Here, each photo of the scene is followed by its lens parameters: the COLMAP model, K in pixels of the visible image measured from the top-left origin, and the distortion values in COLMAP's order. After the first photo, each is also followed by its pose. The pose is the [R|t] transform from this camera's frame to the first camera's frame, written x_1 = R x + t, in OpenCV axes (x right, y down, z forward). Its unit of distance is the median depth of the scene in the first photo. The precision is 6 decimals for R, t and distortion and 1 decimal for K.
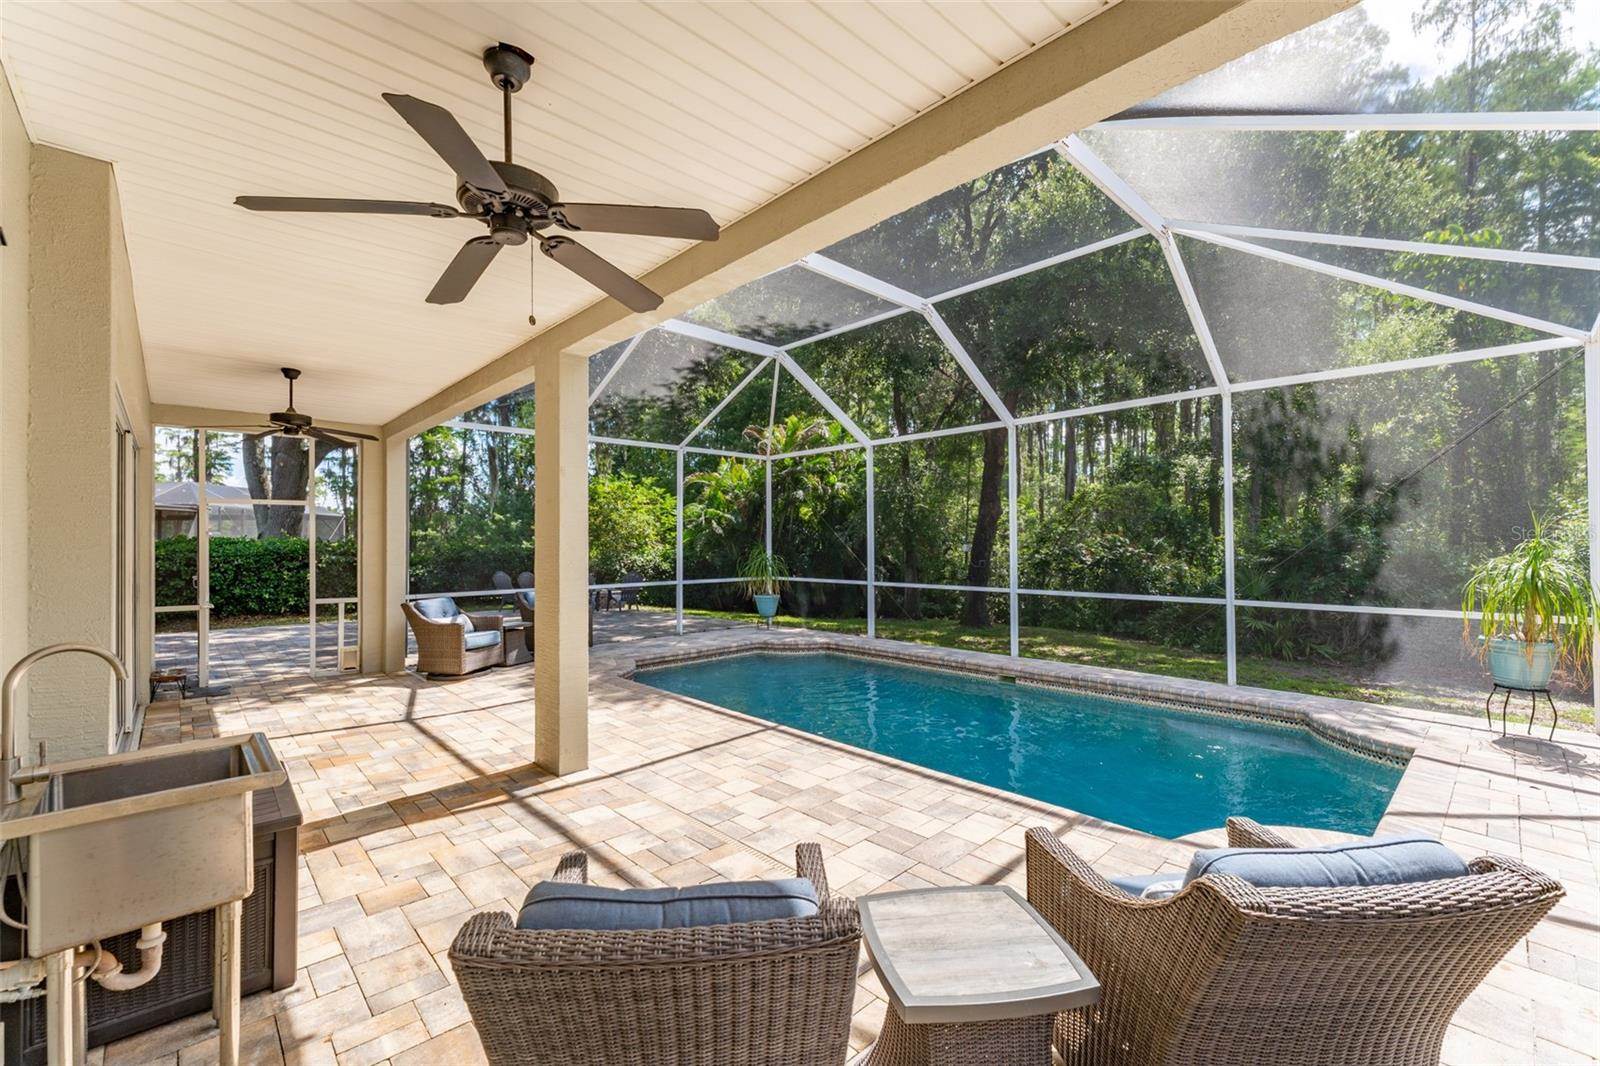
lens RADIAL K [[647.0, 0, 800.3], [0, 647.0, 541.7], [0, 0, 1]] dist [-0.002278, 0.000446]
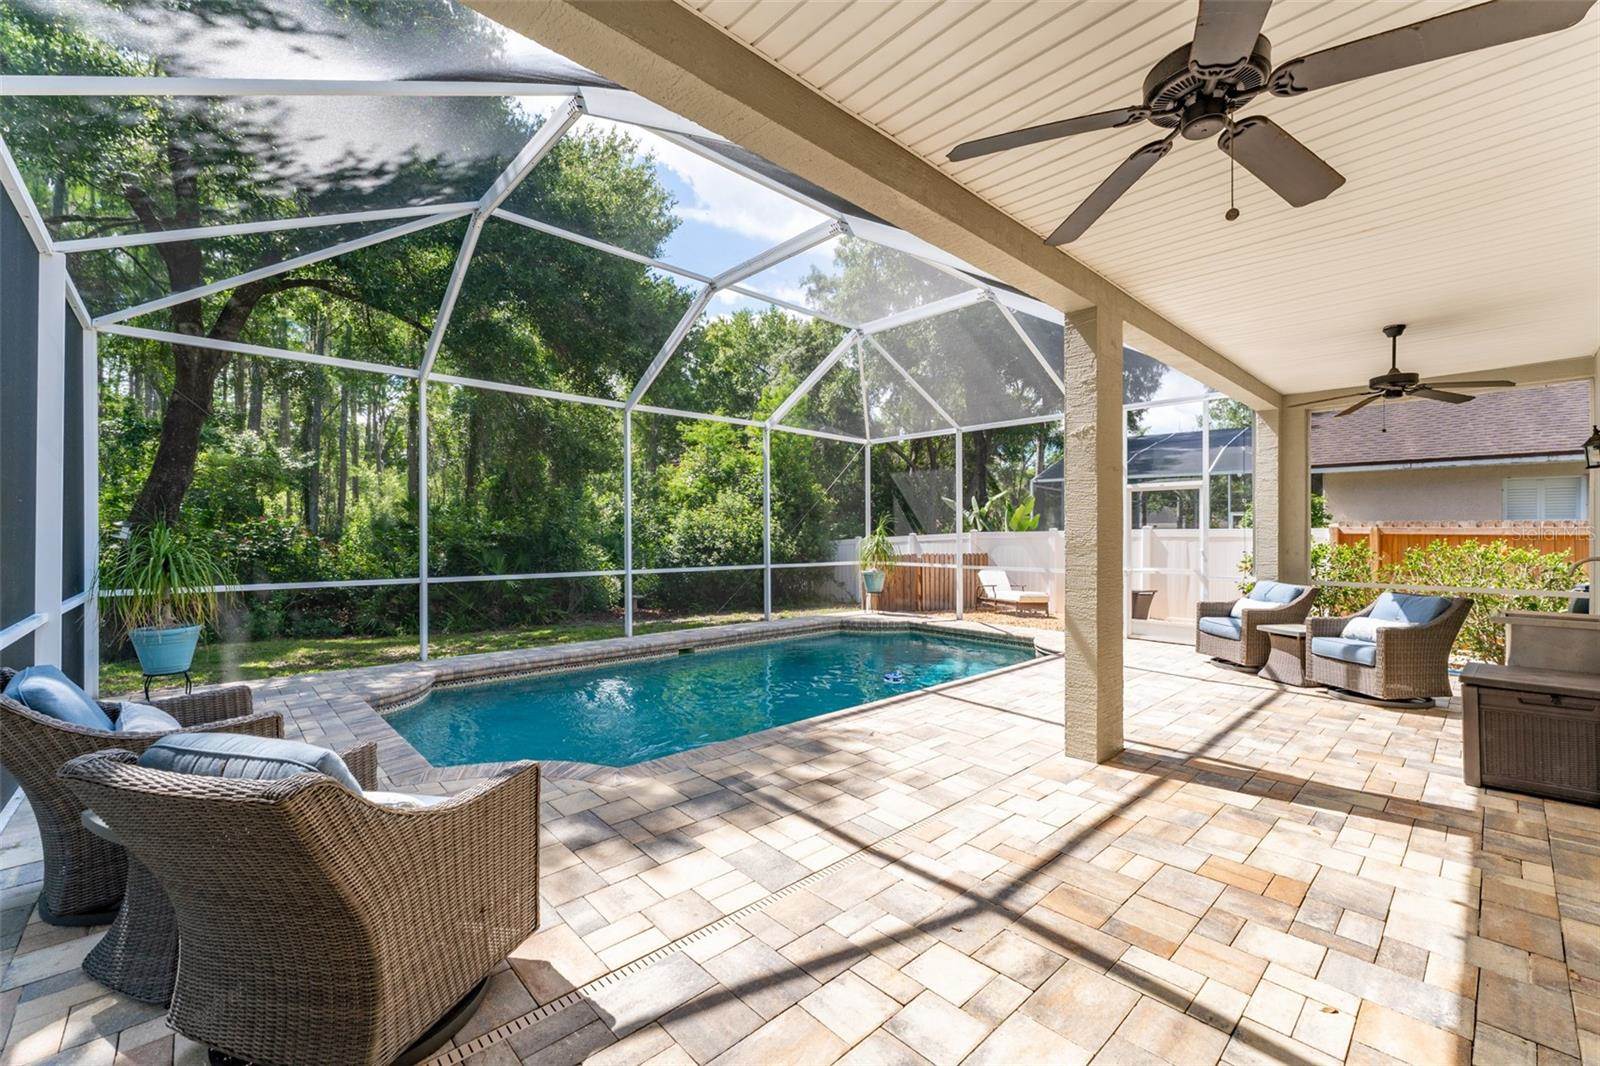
lens RADIAL K [[647.0, 0, 801.5], [0, 647.0, 534.4], [0, 0, 1]] dist [-0.002278, 0.000446]
pose [[0.020915, -0.001173, 0.999781, -1.390006], [-0.012278, 0.999924, 0.001430, 0.040295], [-0.999706, -0.012305, 0.020899, 1.497792]]
